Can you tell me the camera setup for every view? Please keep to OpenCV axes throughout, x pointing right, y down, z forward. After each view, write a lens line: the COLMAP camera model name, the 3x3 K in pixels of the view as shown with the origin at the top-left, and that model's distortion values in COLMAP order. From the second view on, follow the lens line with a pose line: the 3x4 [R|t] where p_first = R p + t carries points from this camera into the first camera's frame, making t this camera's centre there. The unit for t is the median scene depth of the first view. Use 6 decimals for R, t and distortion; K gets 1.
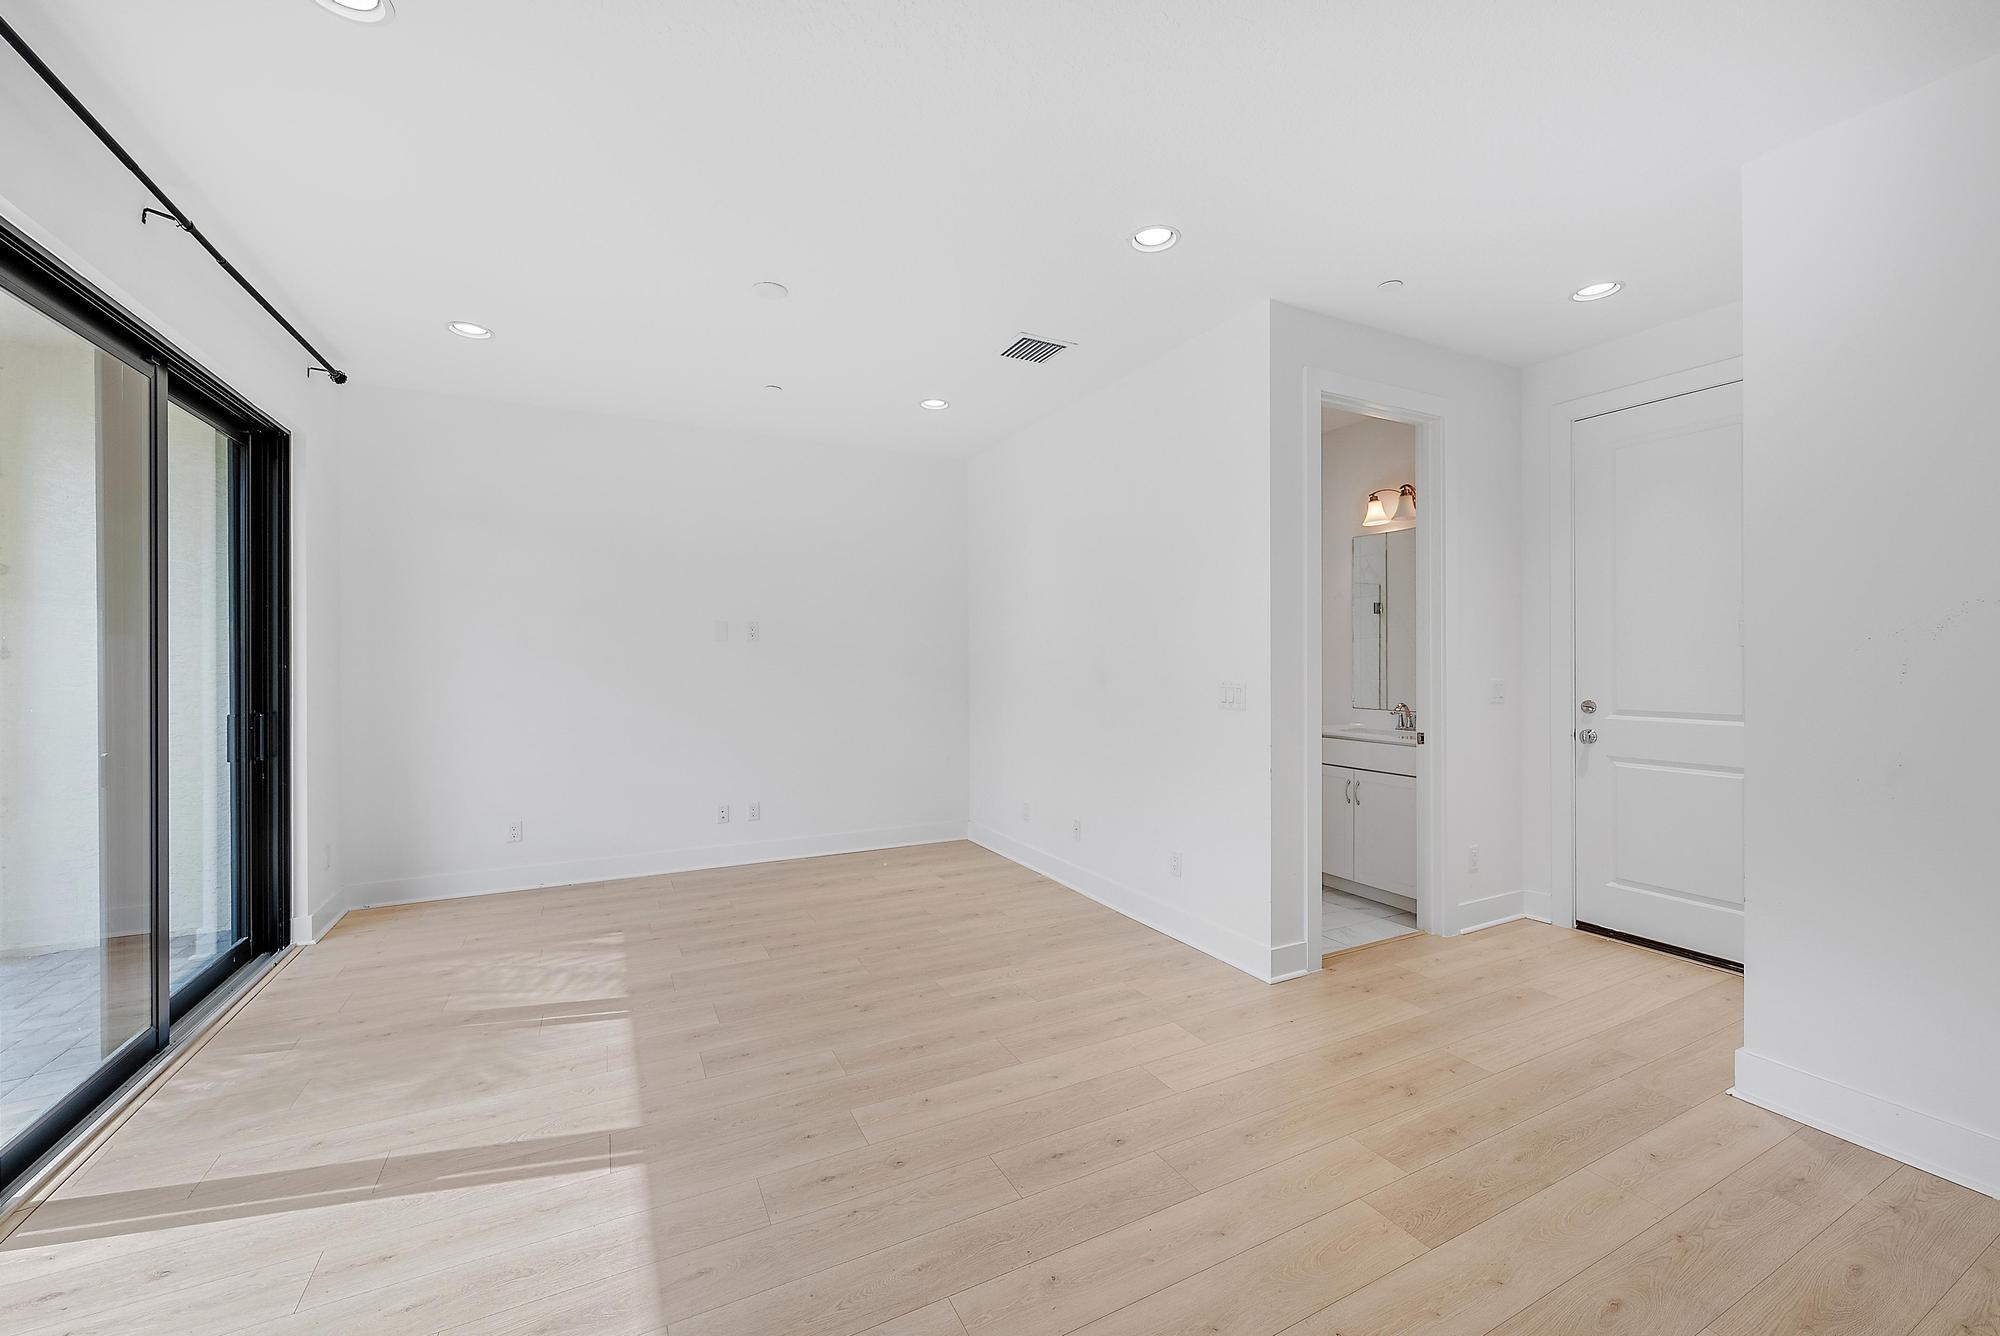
lens RADIAL K [[788.3, 0, 1012.1], [0, 788.3, 657.4], [0, 0, 1]] dist [-0.003436, 0.000194]
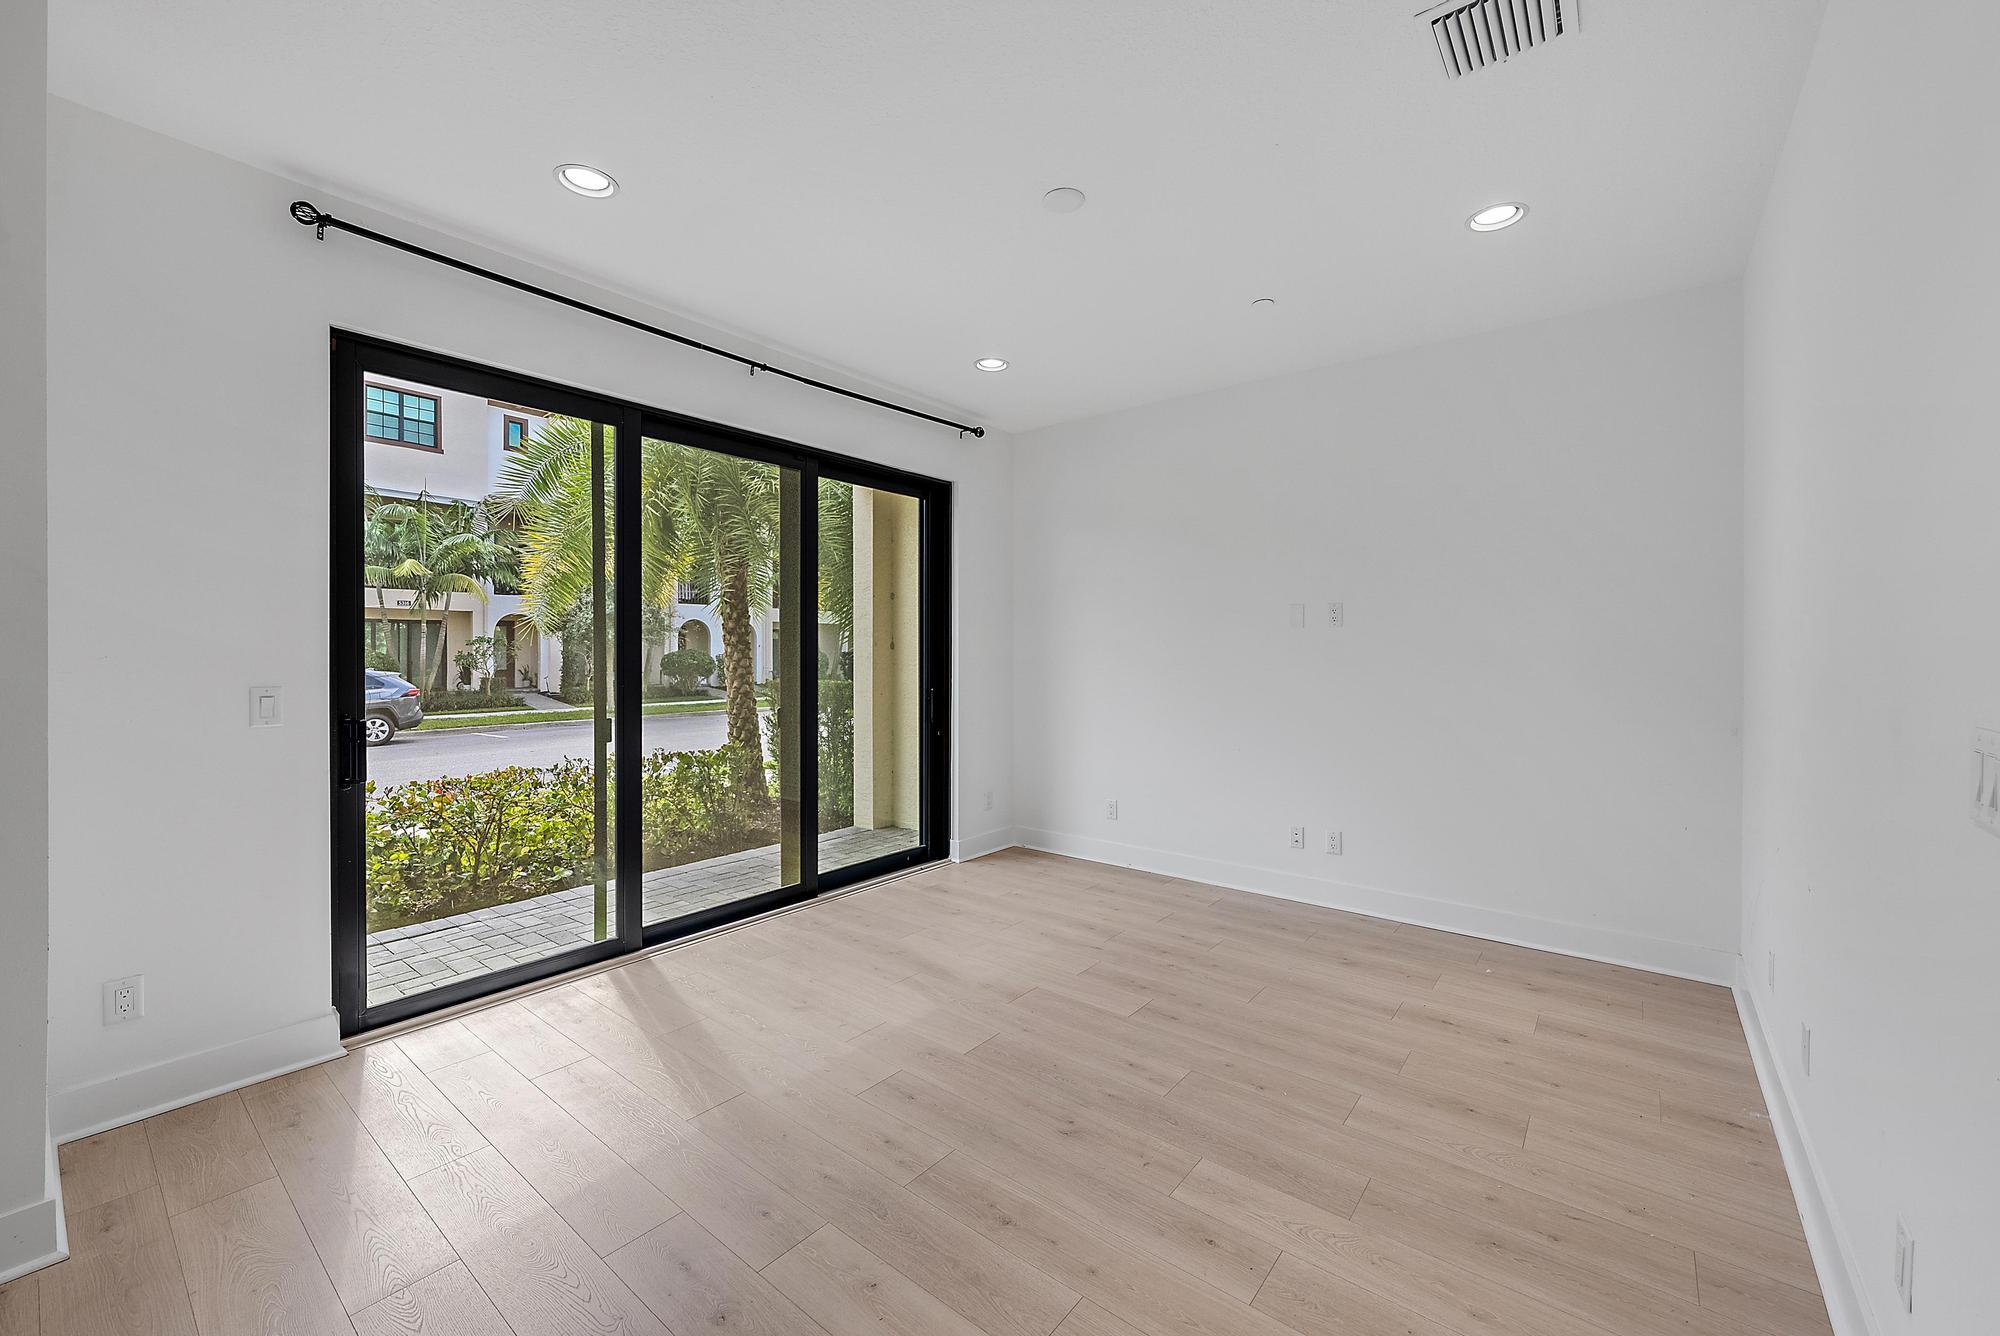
lens RADIAL K [[788.3, 0, 997.0], [0, 788.3, 653.0], [0, 0, 1]] dist [-0.003436, 0.000194]
pose [[0.403125, 0.003277, -0.915139, 0.355532], [0.001153, 0.999991, 0.004089, 0.003710], [0.915144, -0.002704, 0.403117, 0.519637]]
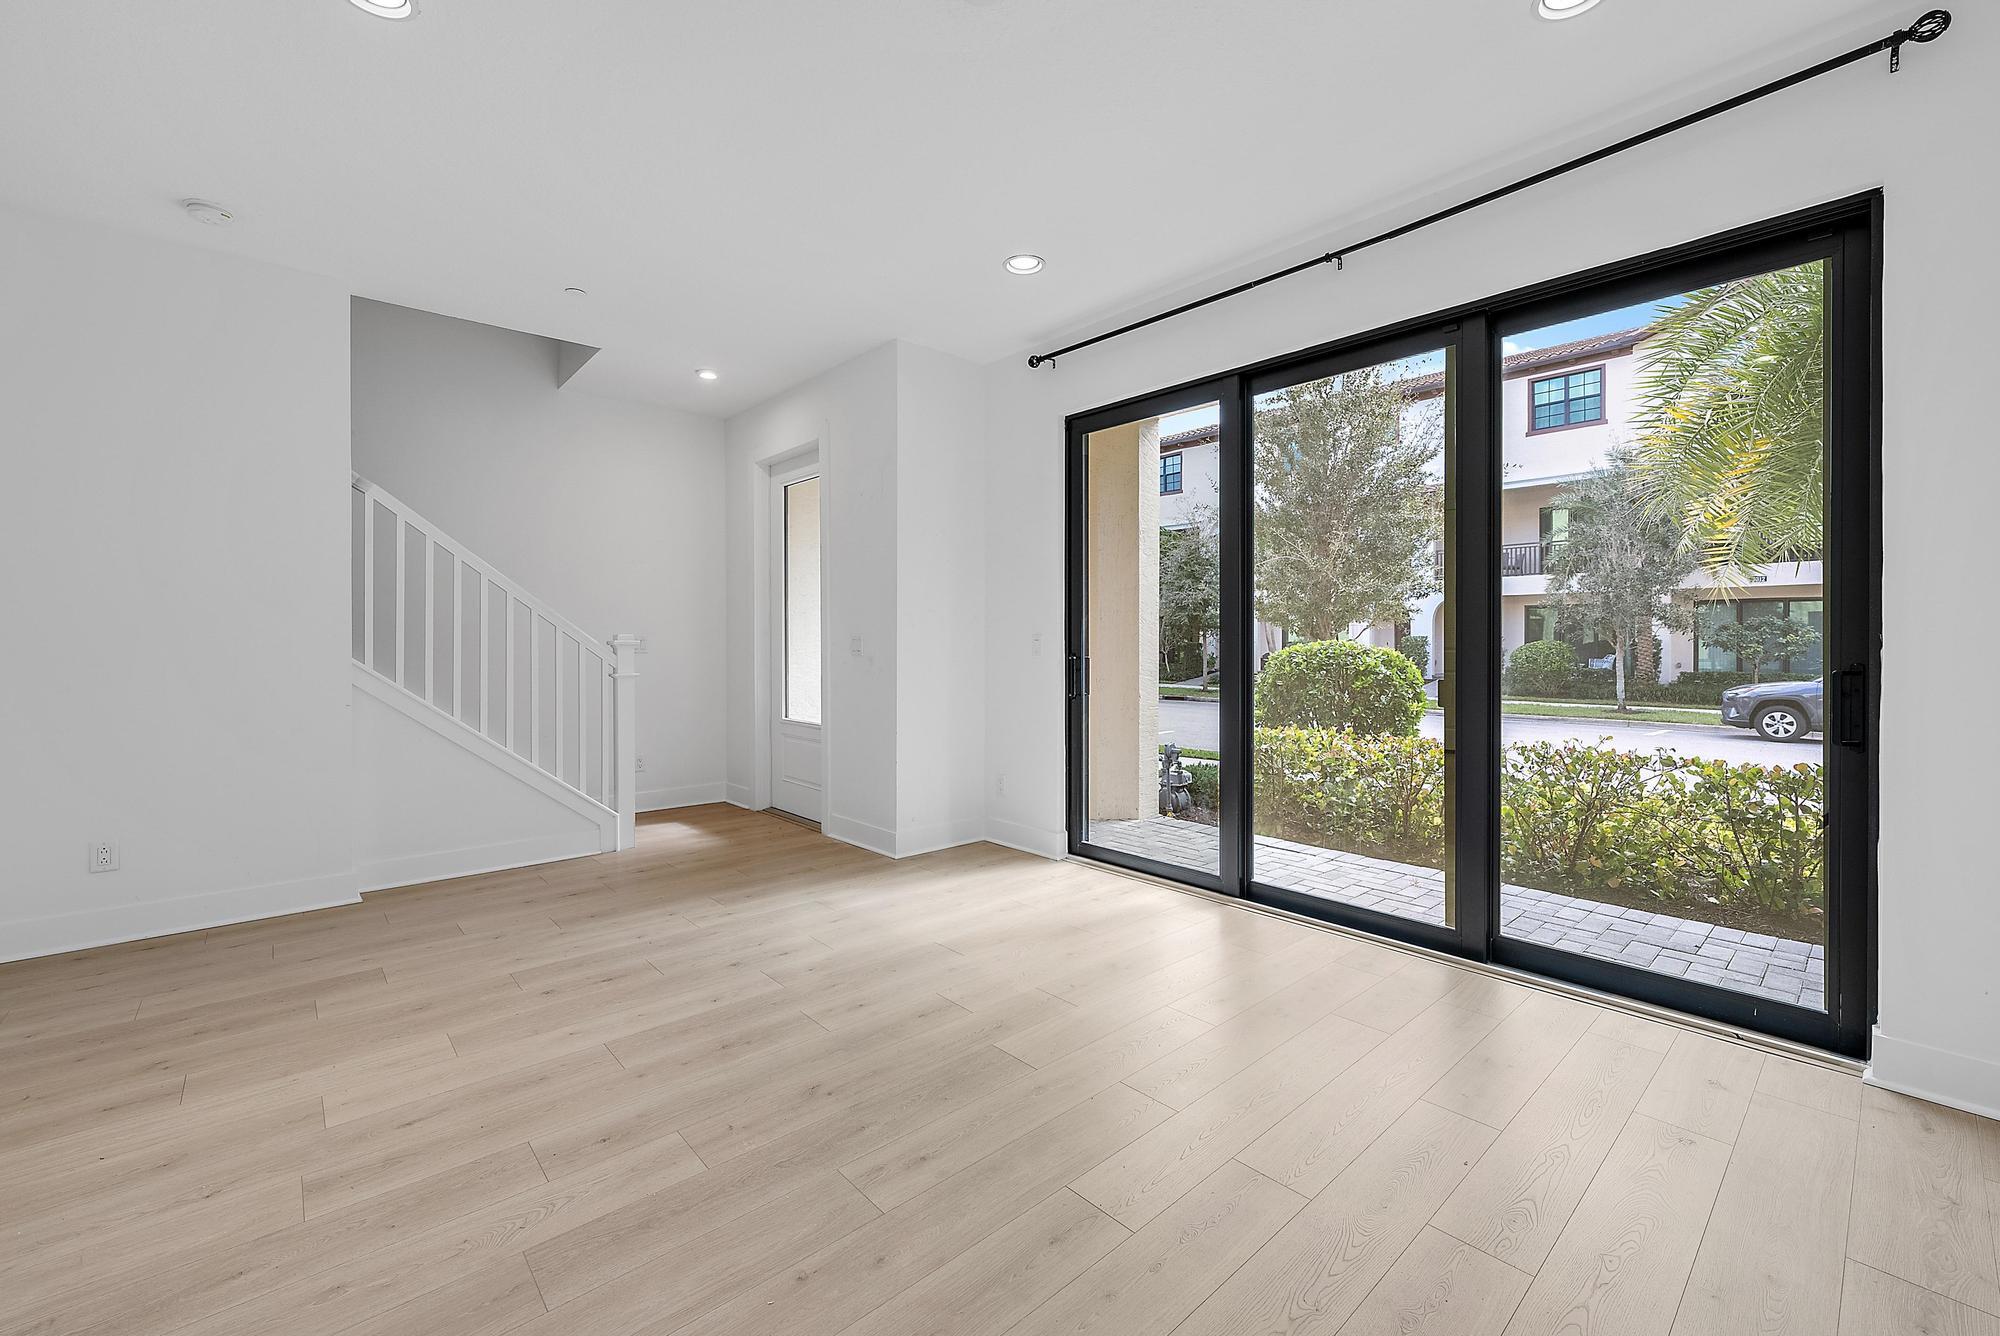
lens RADIAL K [[788.3, 0, 1042.0], [0, 788.3, 642.6], [0, 0, 1]] dist [-0.003436, 0.000194]
pose [[-0.954073, -0.000676, -0.299572, -0.135918], [-0.000961, 0.999999, 0.000802, 0.034844], [0.299572, 0.001053, -0.954073, 1.388197]]
